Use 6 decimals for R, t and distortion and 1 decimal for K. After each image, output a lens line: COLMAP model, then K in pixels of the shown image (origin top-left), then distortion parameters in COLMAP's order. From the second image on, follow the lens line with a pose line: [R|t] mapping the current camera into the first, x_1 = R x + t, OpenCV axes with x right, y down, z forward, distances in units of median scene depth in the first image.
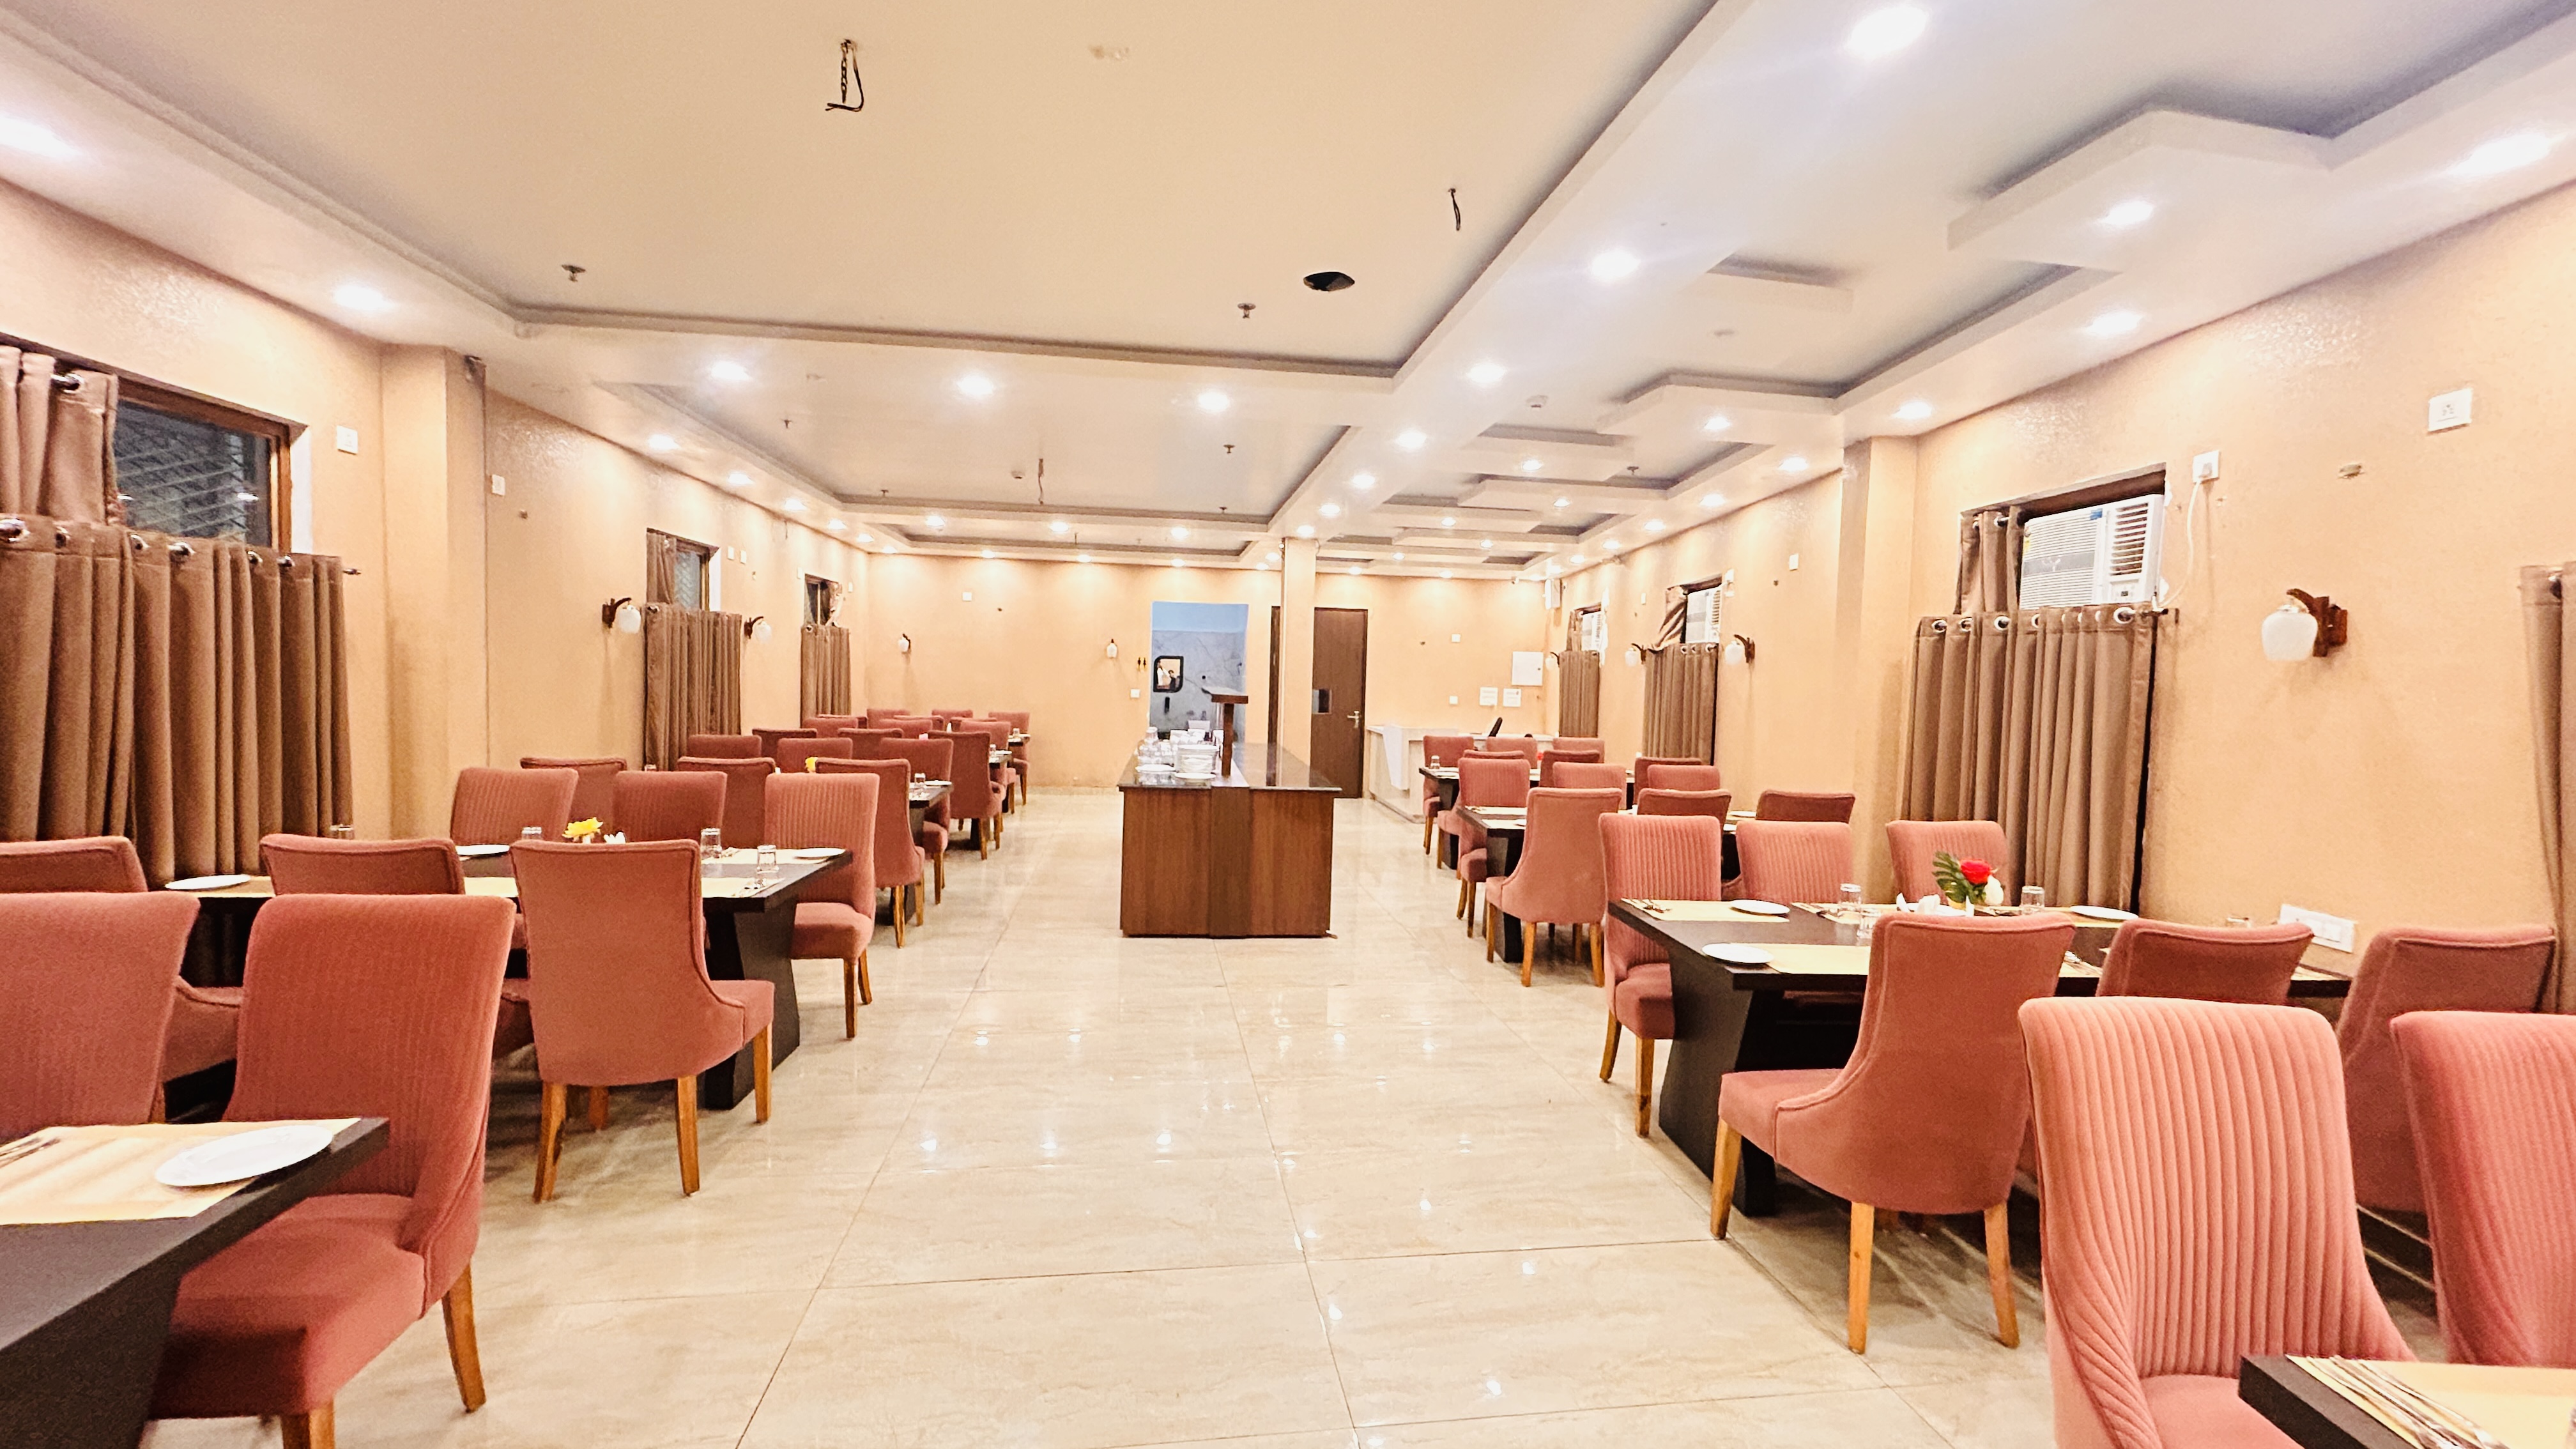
lens RADIAL K [[1035.6, 0, 1293.3], [0, 1035.6, 726.9], [0, 0, 1]] dist [-0.004817, 0.001832]
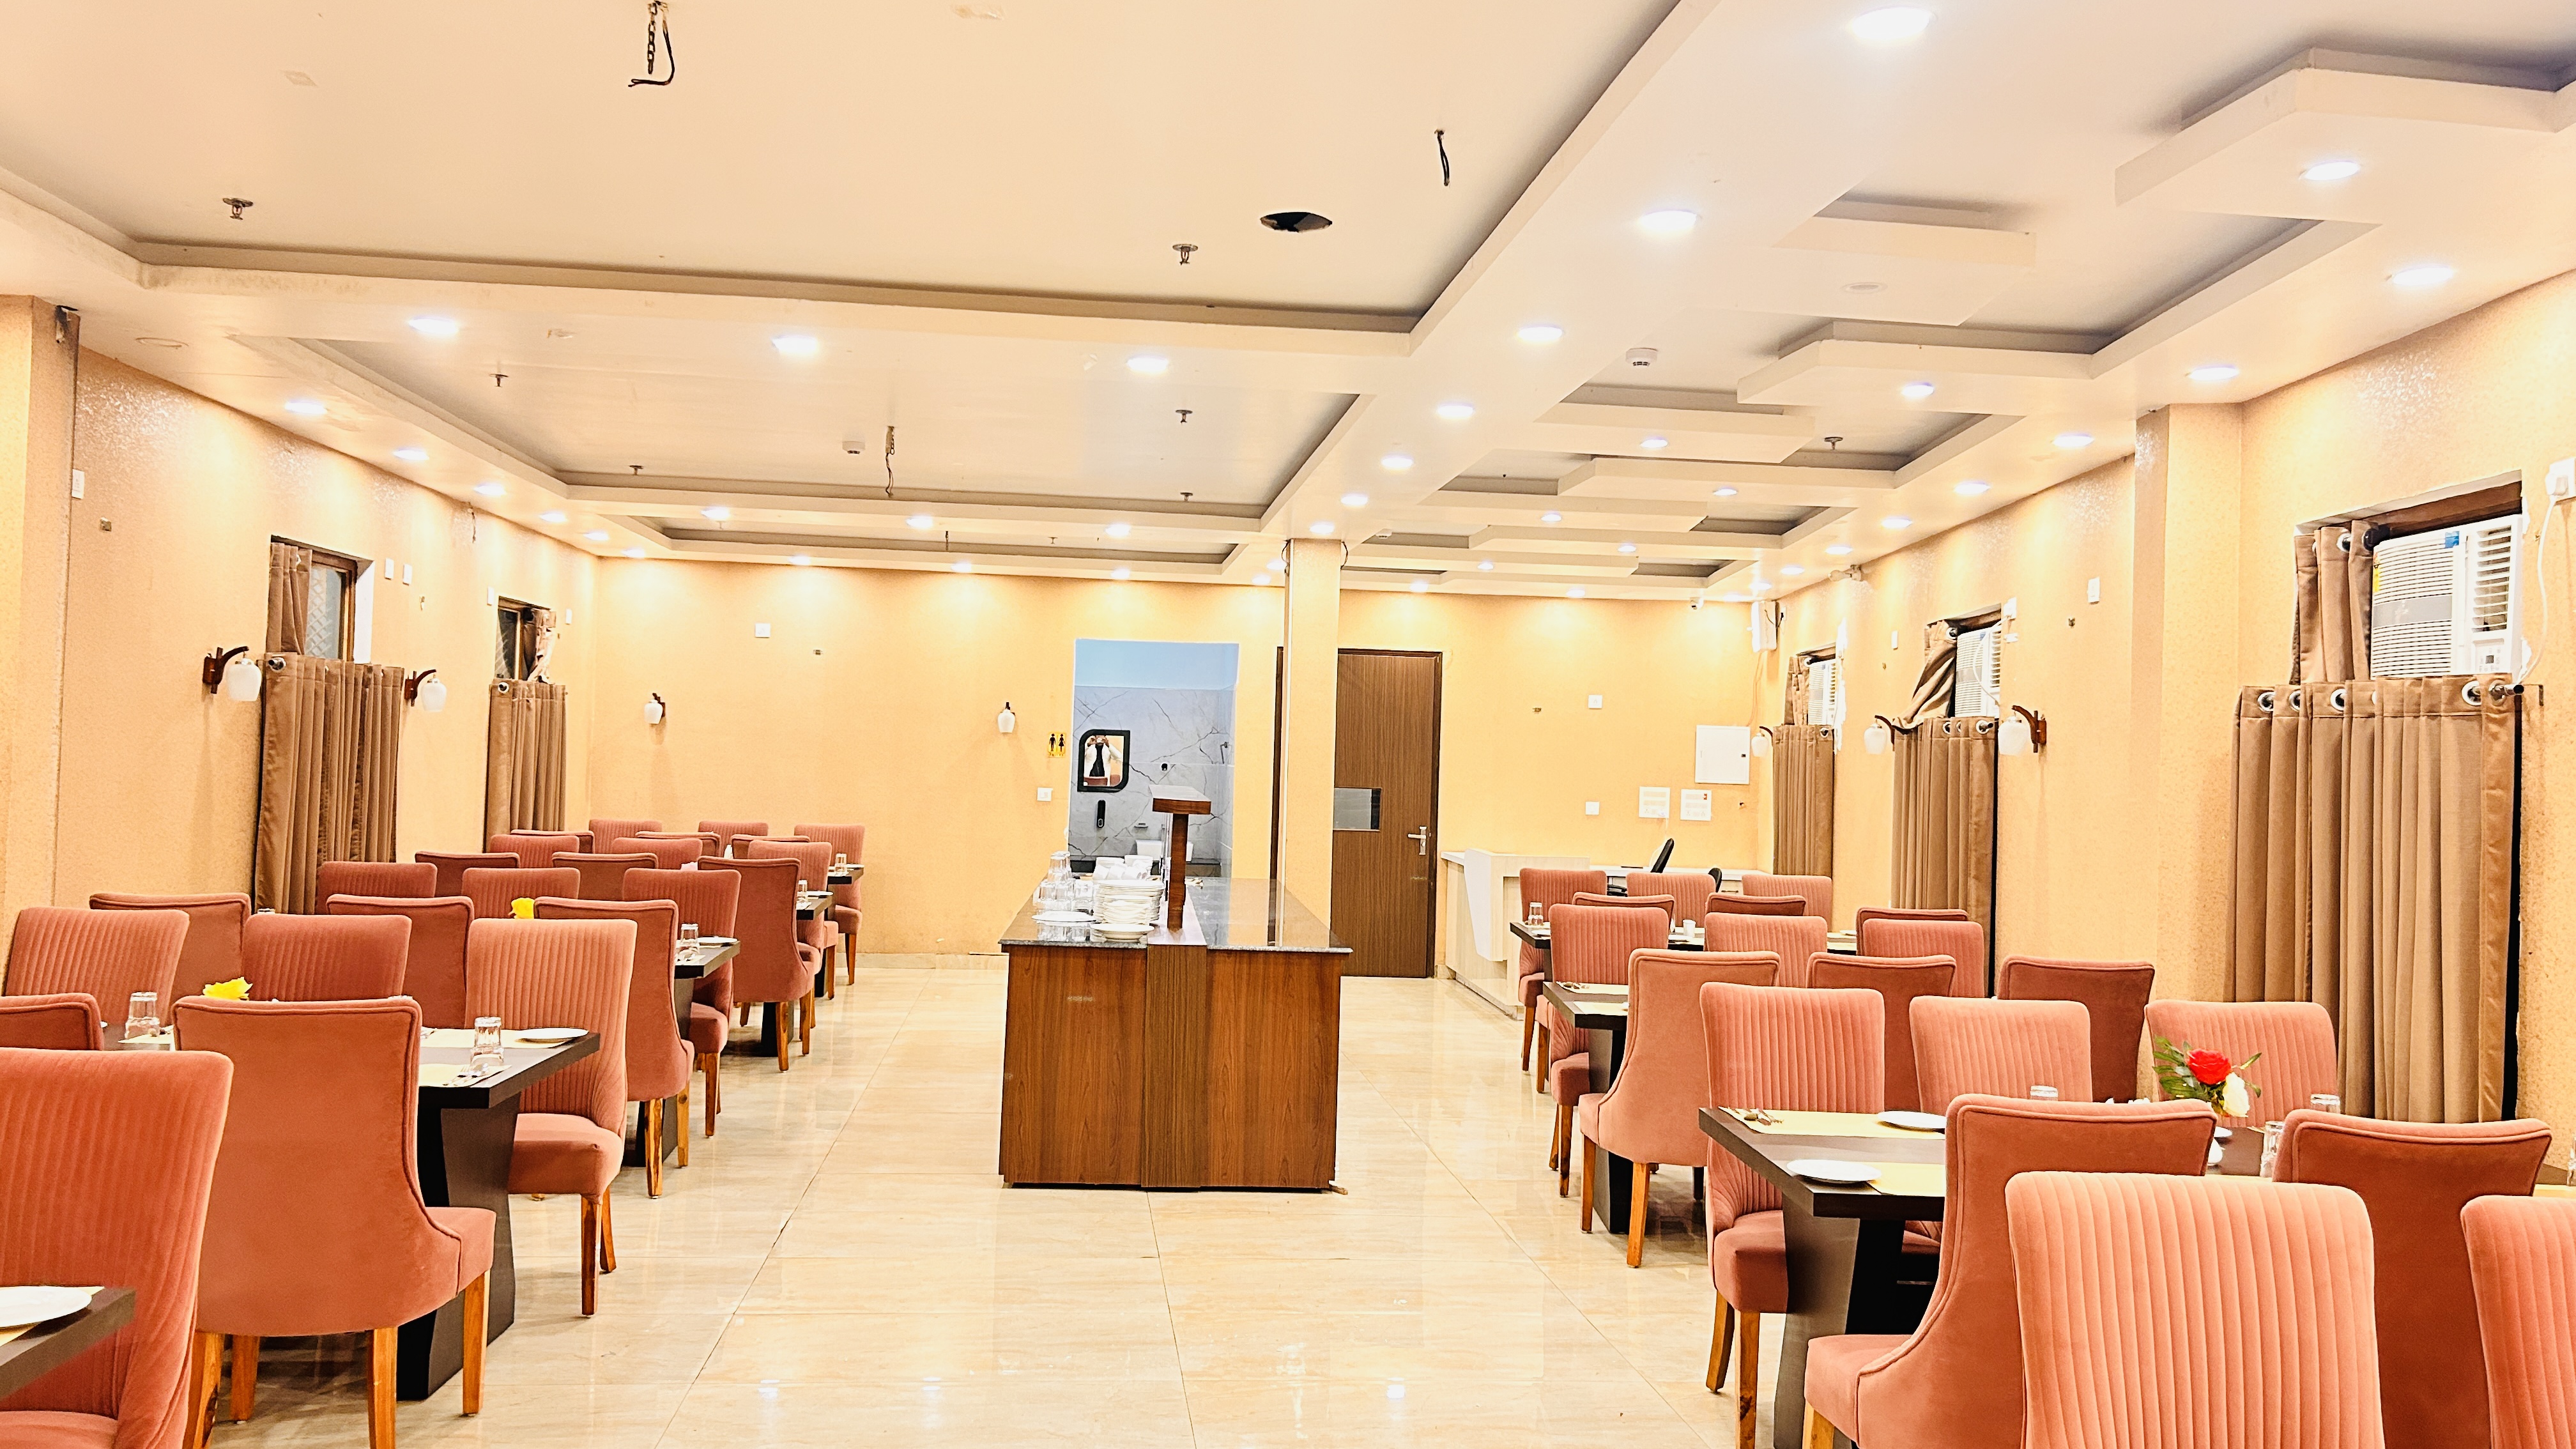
lens RADIAL K [[1936.3, 0, 1284.3], [0, 1936.3, 718.7], [0, 0, 1]] dist [0.039196, -0.024566]
pose [[0.999343, 0.002520, -0.036157, 0.056760], [-0.005050, 0.997529, -0.070068, 0.001498], [0.035891, 0.070205, 0.996887, -0.227024]]
